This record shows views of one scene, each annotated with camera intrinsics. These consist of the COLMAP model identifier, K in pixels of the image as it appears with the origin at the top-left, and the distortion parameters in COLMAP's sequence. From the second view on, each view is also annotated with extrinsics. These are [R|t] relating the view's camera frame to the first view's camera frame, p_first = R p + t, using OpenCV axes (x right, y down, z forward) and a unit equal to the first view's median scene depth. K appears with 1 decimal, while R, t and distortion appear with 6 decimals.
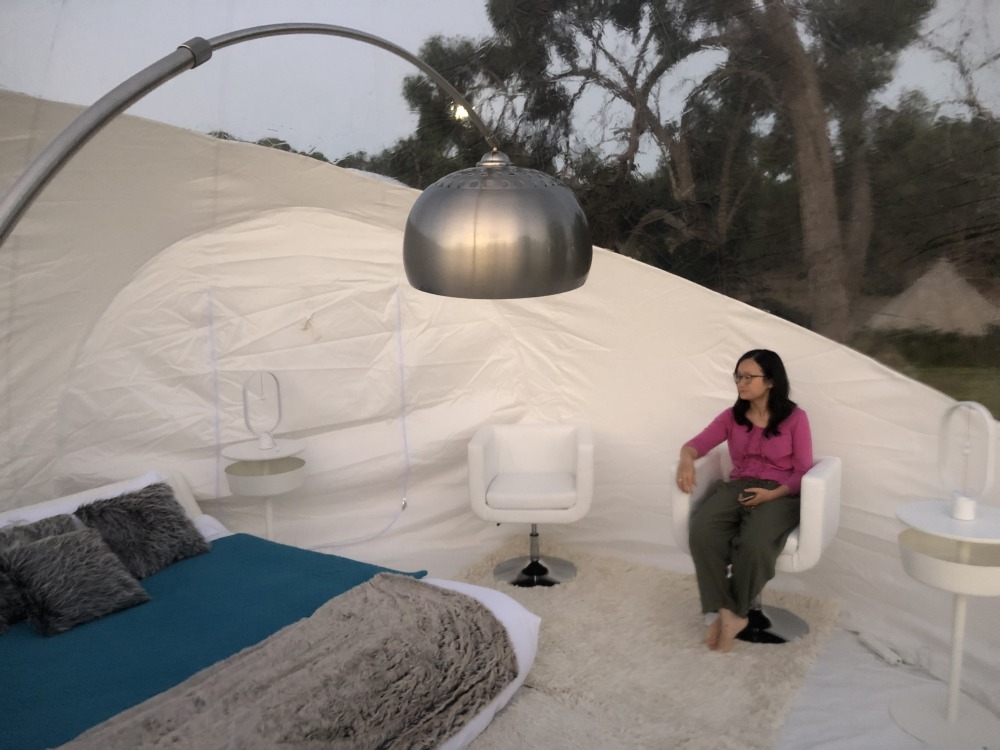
lens RADIAL K [[811.9, 0, 507.5], [0, 811.9, 375.4], [0, 0, 1]] dist [0.006039, 0.006329]
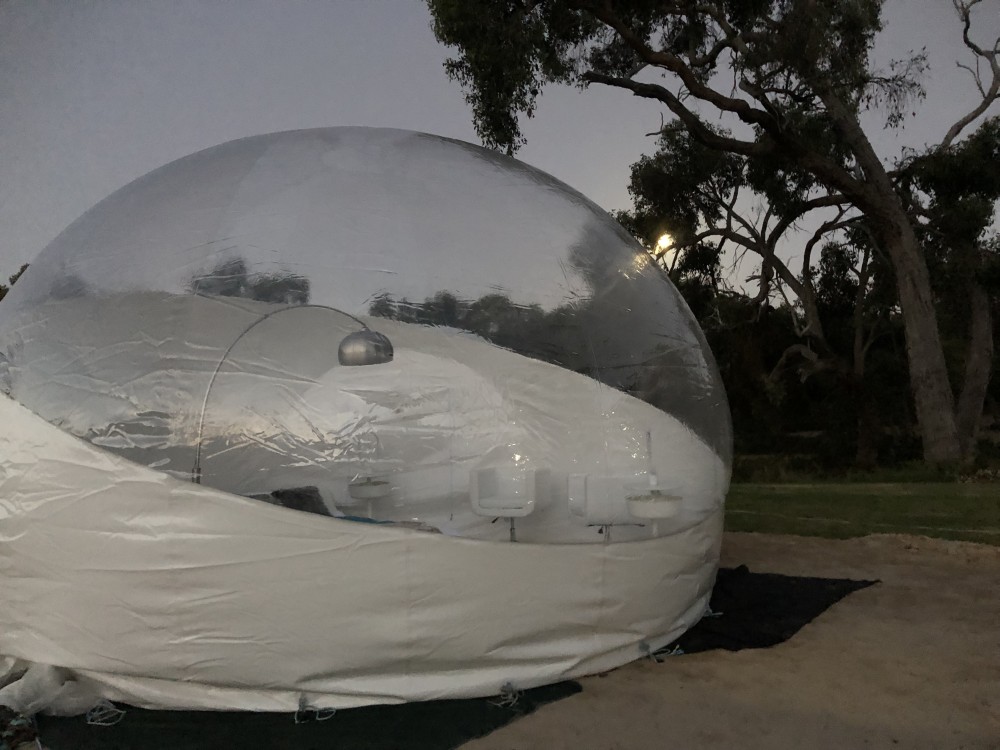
lens RADIAL K [[811.9, 0, 507.5], [0, 811.9, 375.4], [0, 0, 1]] dist [0.006039, 0.006329]
pose [[0.959176, -0.022023, -0.281950, 0.519664], [-0.027063, 0.985240, -0.169024, 0.167328], [0.281511, 0.169754, 0.944423, -0.682741]]
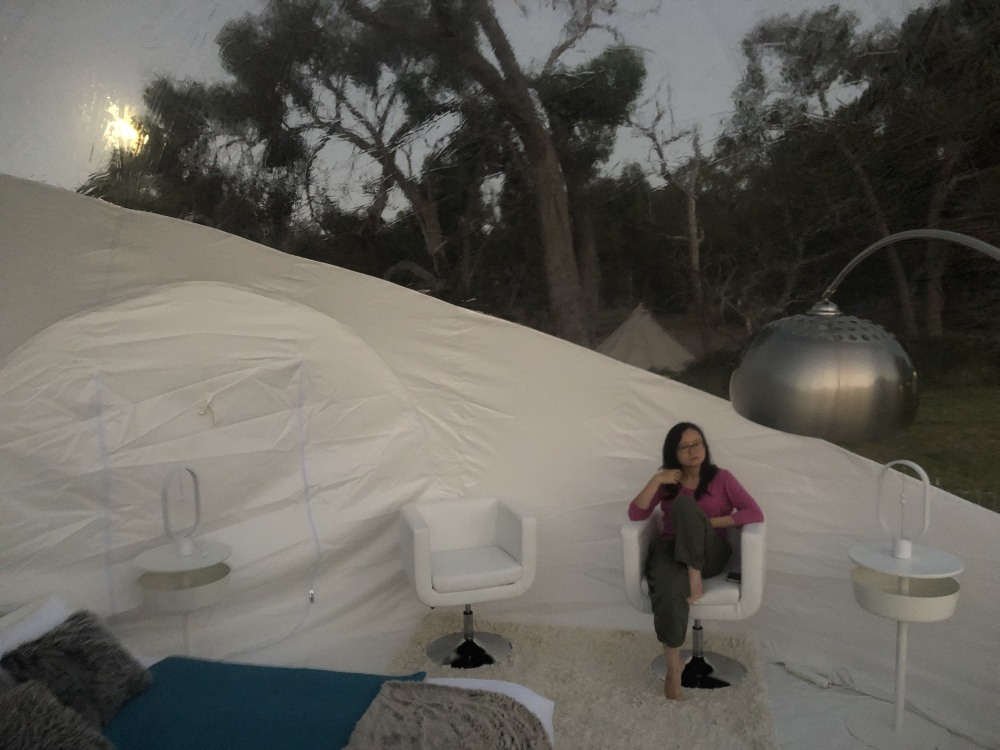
lens RADIAL K [[805.9, 0, 491.3], [0, 805.9, 355.7], [0, 0, 1]] dist [0.077230, -0.126935]
pose [[0.942008, -0.028775, 0.334354, -0.259695], [0.054041, 0.996321, -0.066507, -0.045848], [-0.331210, 0.080719, 0.940098, 0.038439]]
